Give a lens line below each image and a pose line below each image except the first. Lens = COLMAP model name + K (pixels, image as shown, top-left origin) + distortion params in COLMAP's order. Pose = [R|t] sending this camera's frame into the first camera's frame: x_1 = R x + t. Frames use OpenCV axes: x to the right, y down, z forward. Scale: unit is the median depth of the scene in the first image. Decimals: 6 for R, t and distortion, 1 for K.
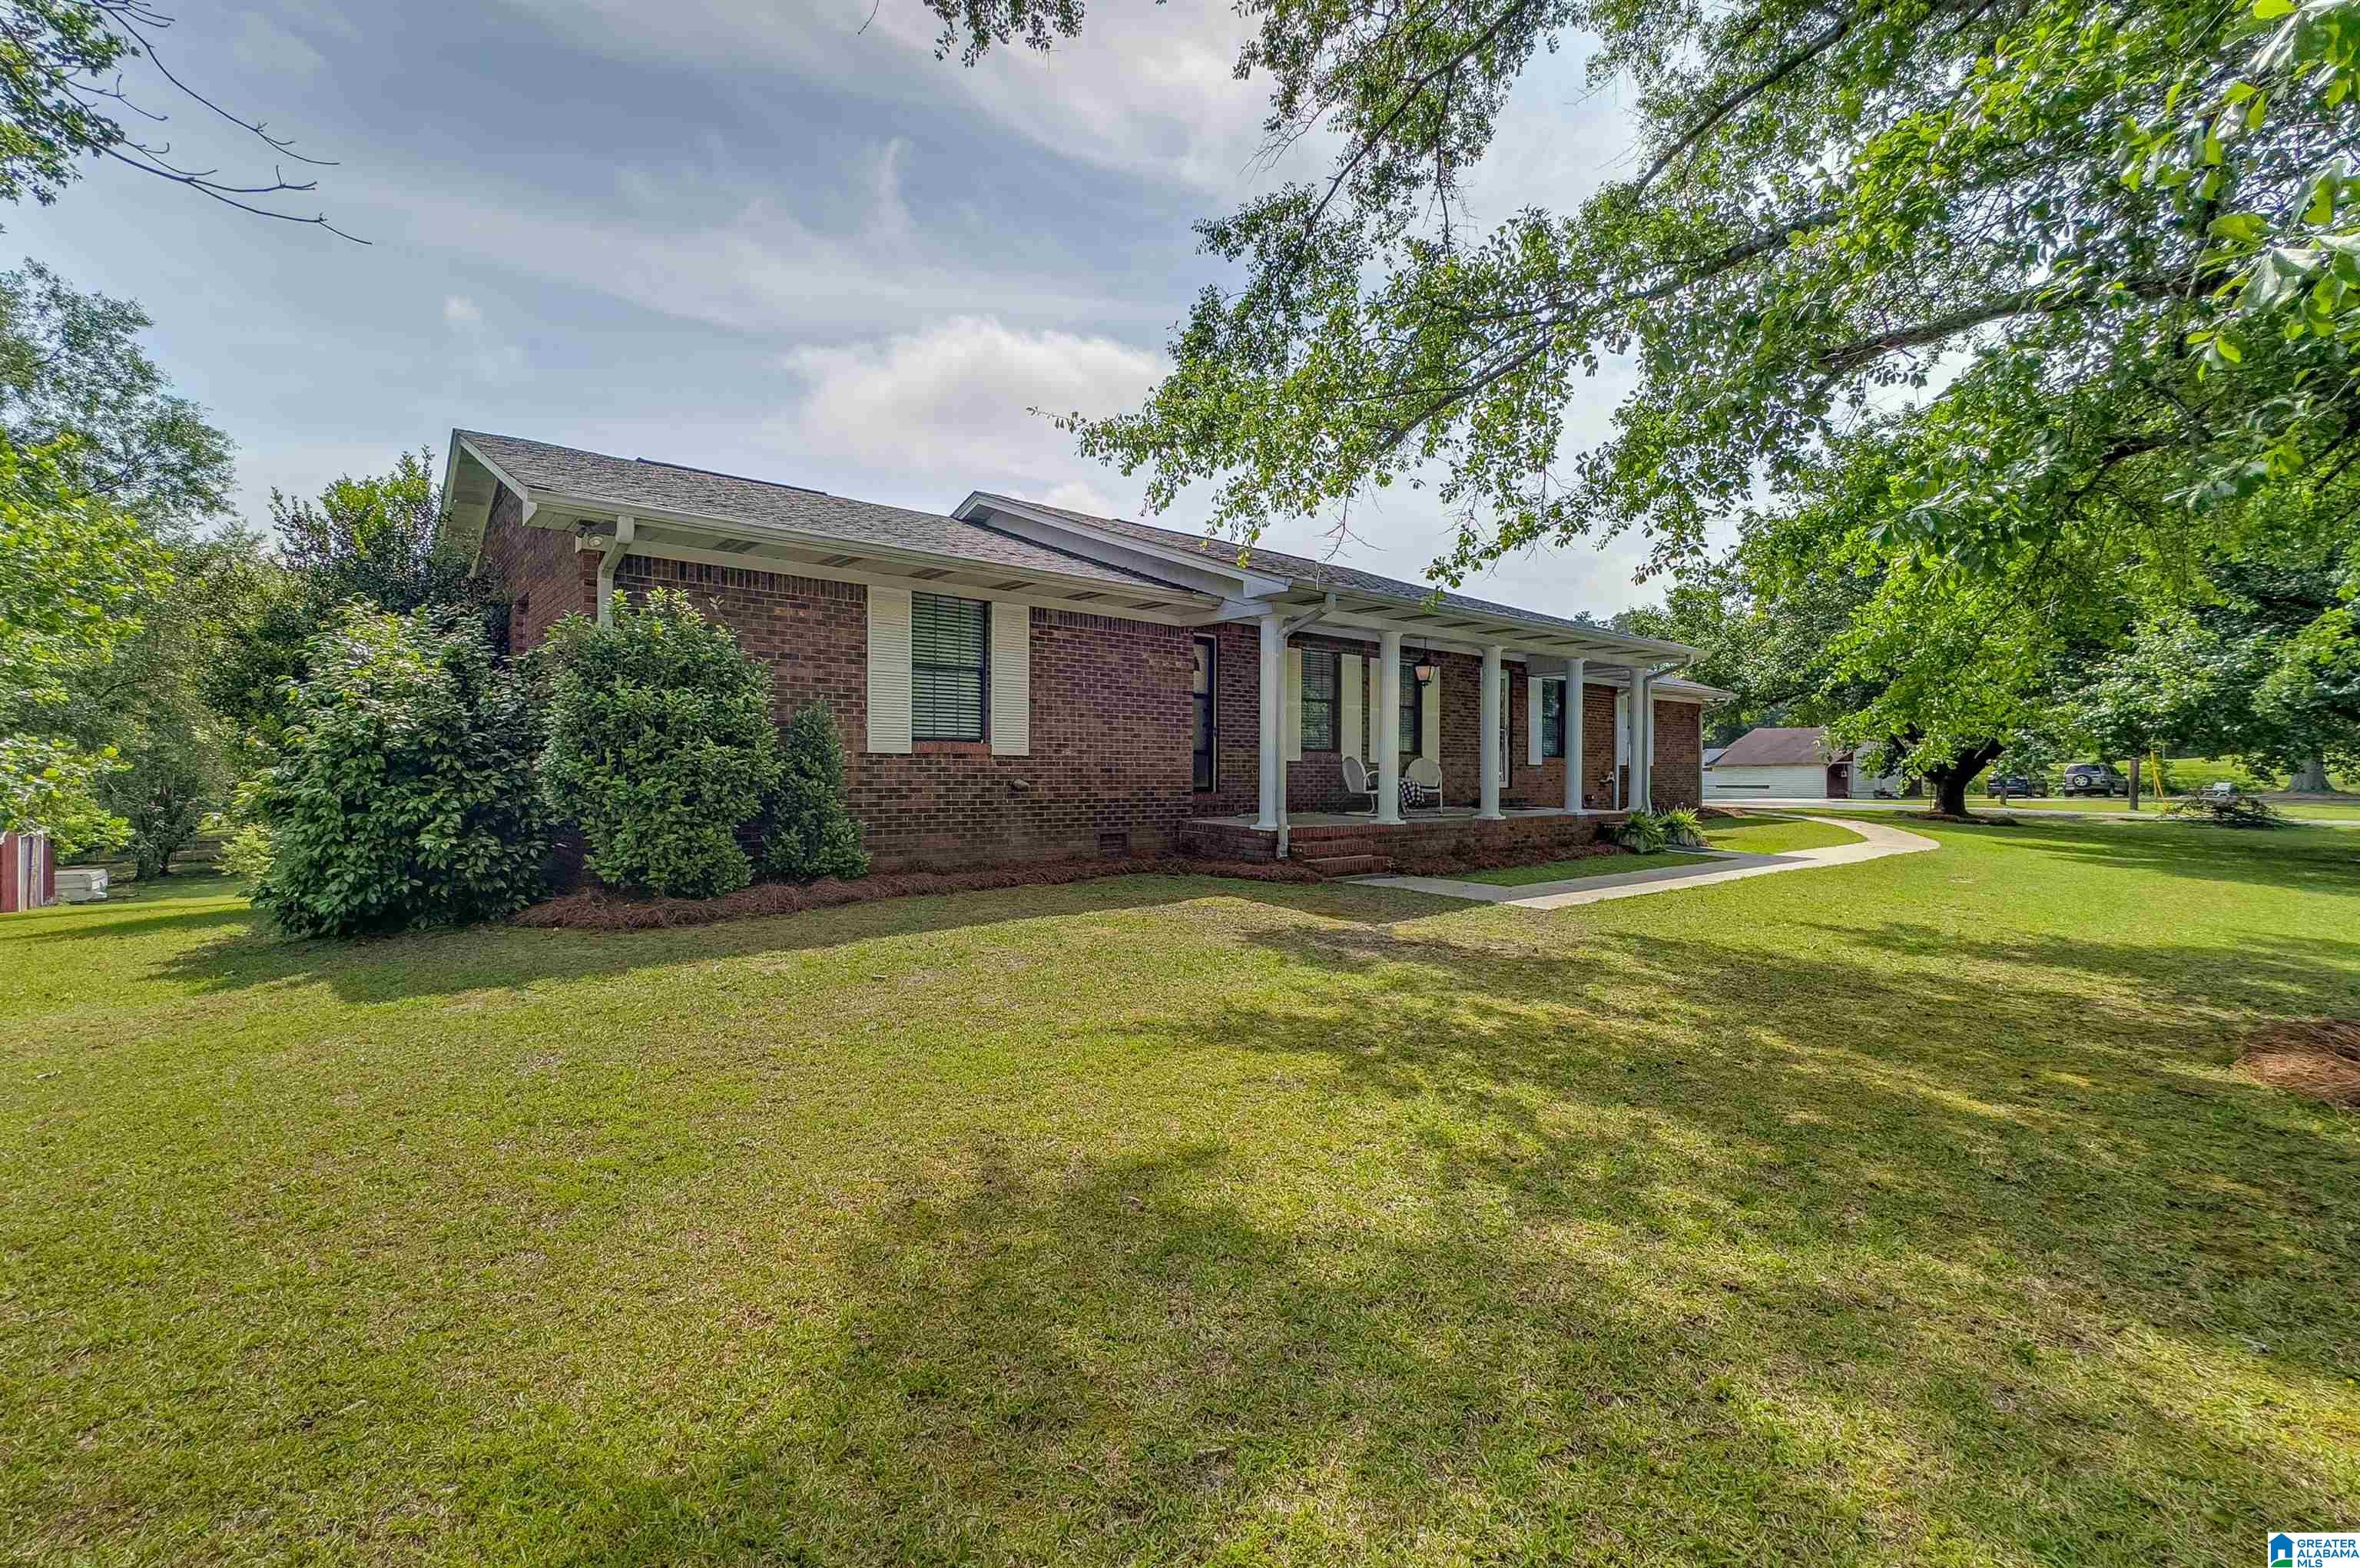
lens RADIAL K [[1062.7, 0, 1178.9], [0, 1062.7, 793.2], [0, 0, 1]] dist [-0.003763, -0.000137]
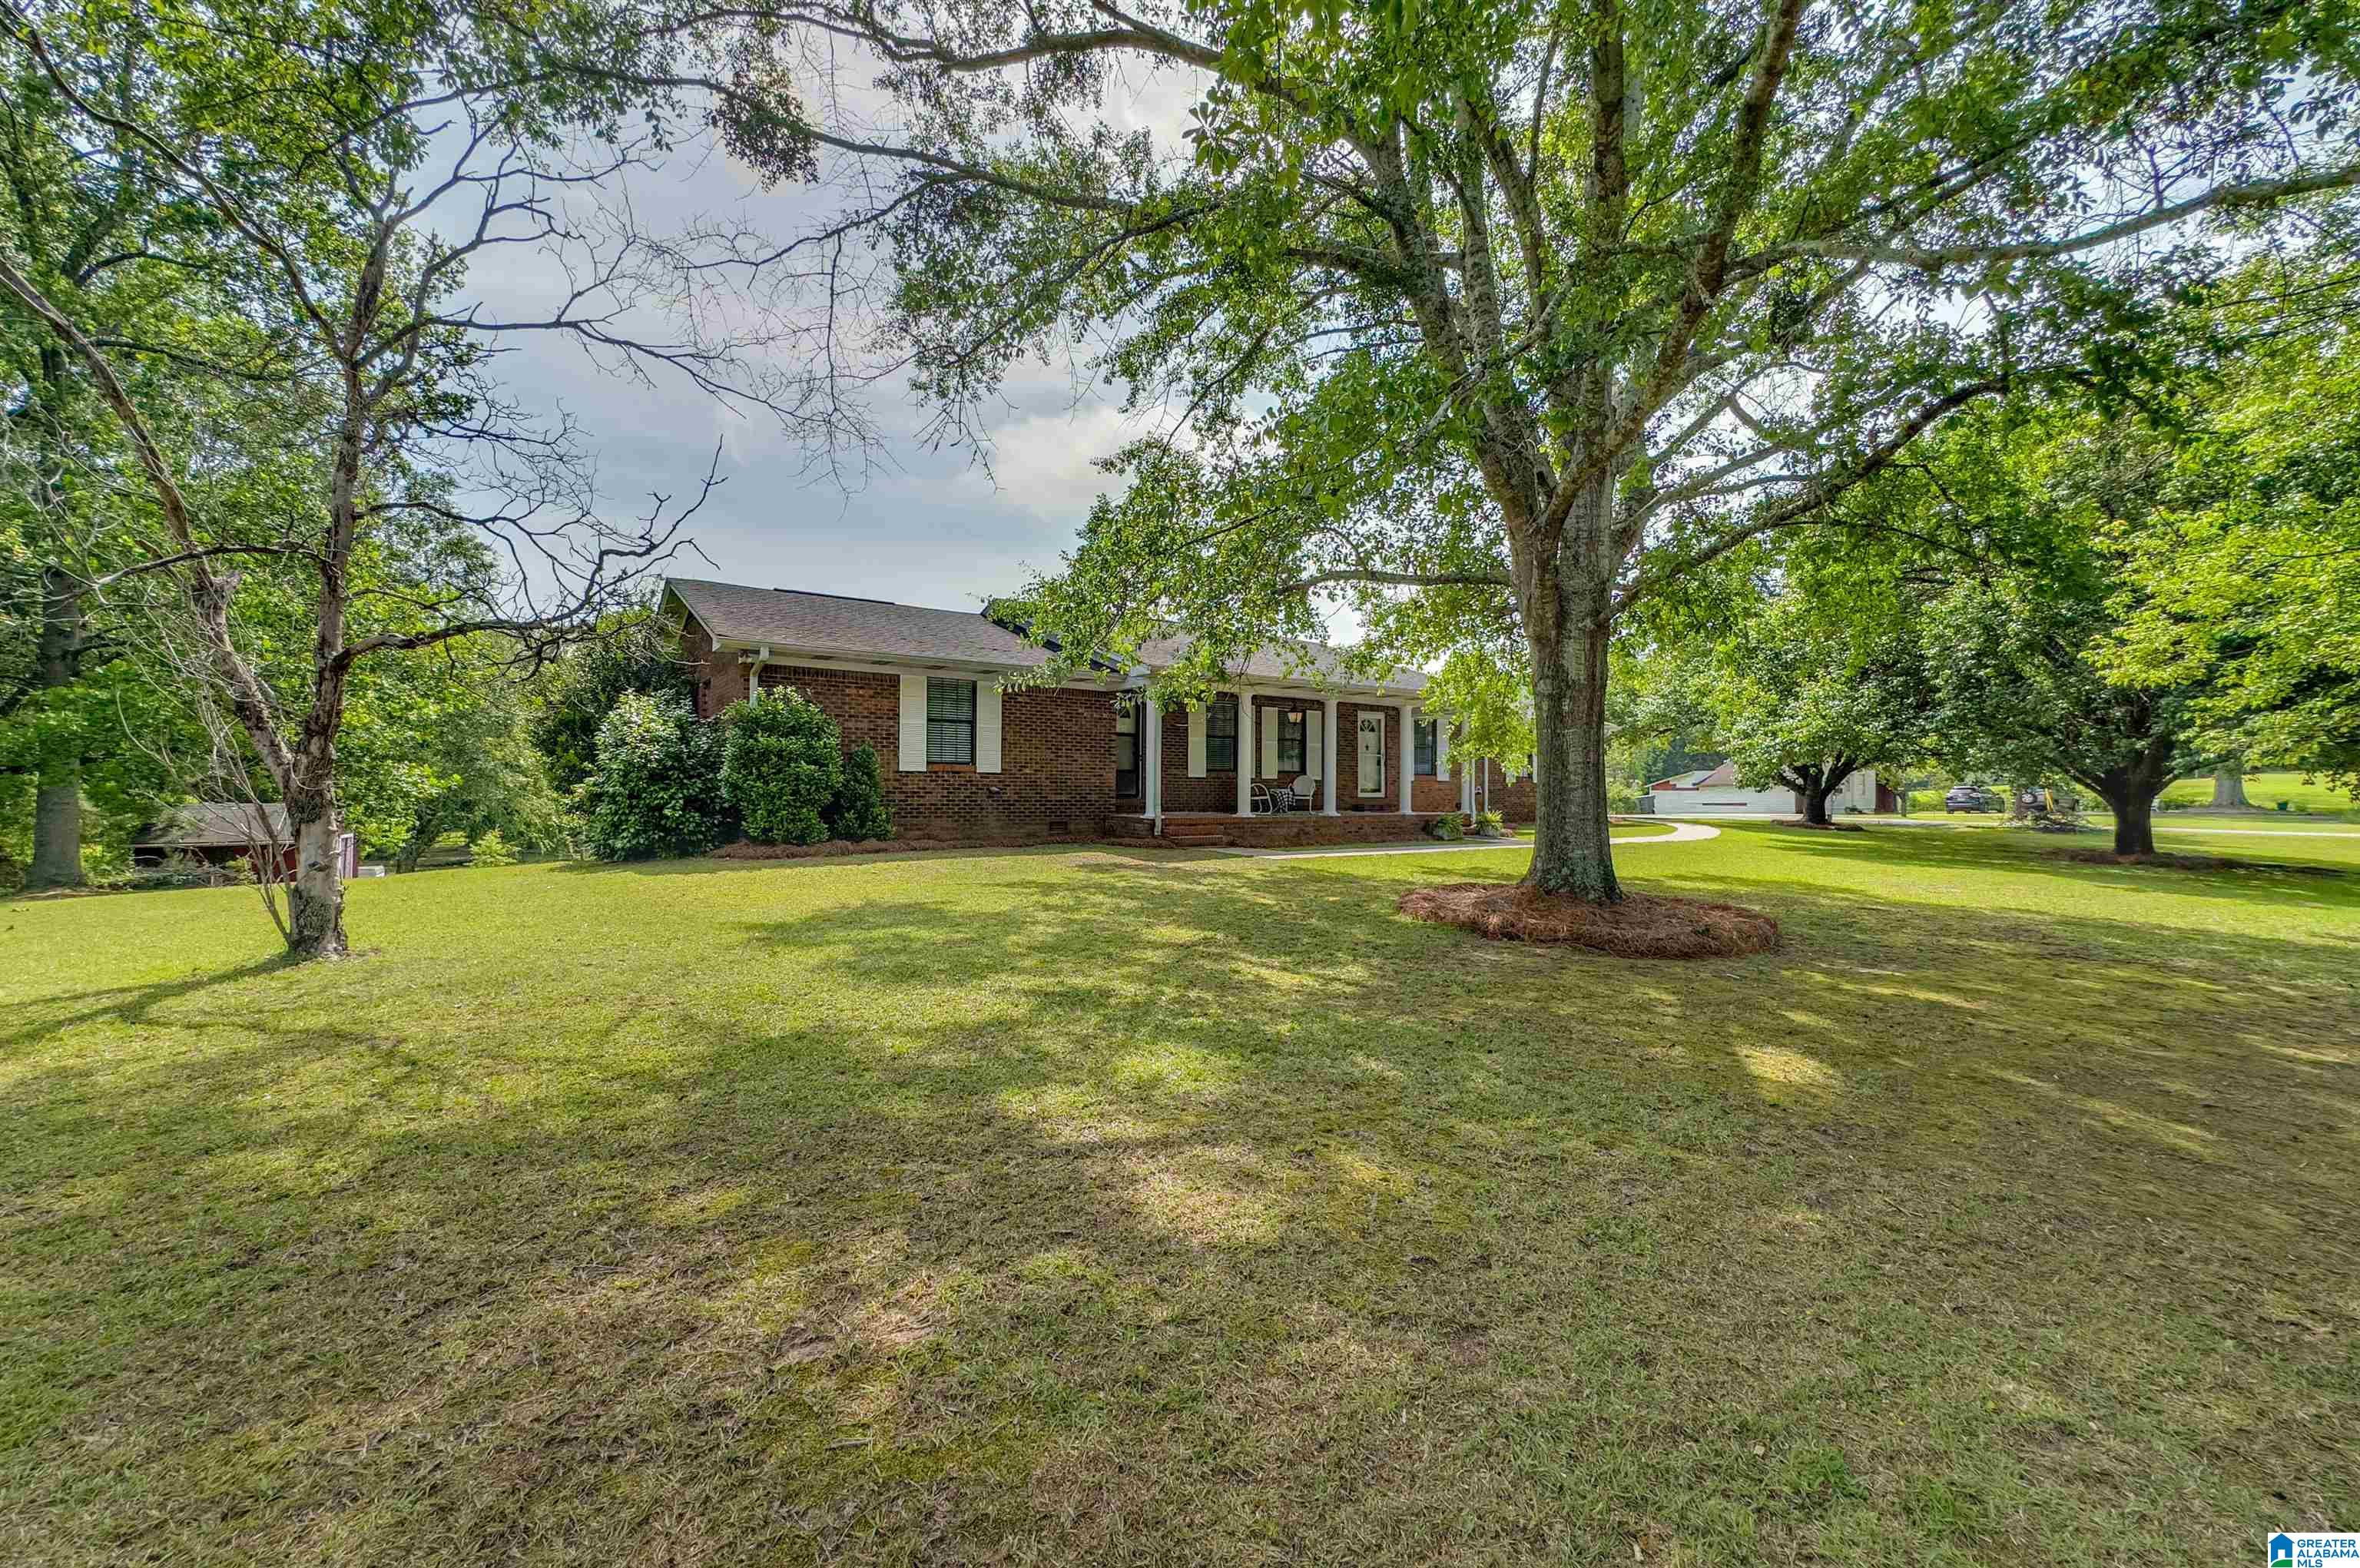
lens RADIAL K [[940.3, 0, 1180.0], [0, 940.3, 784.0], [0, 0, 1]] dist [0.000542, -0.000021]
pose [[0.997511, -0.003626, -0.070423, 0.341345], [0.001389, 0.999493, -0.031797, 0.041280], [0.070502, 0.031620, 0.997010, -0.624697]]
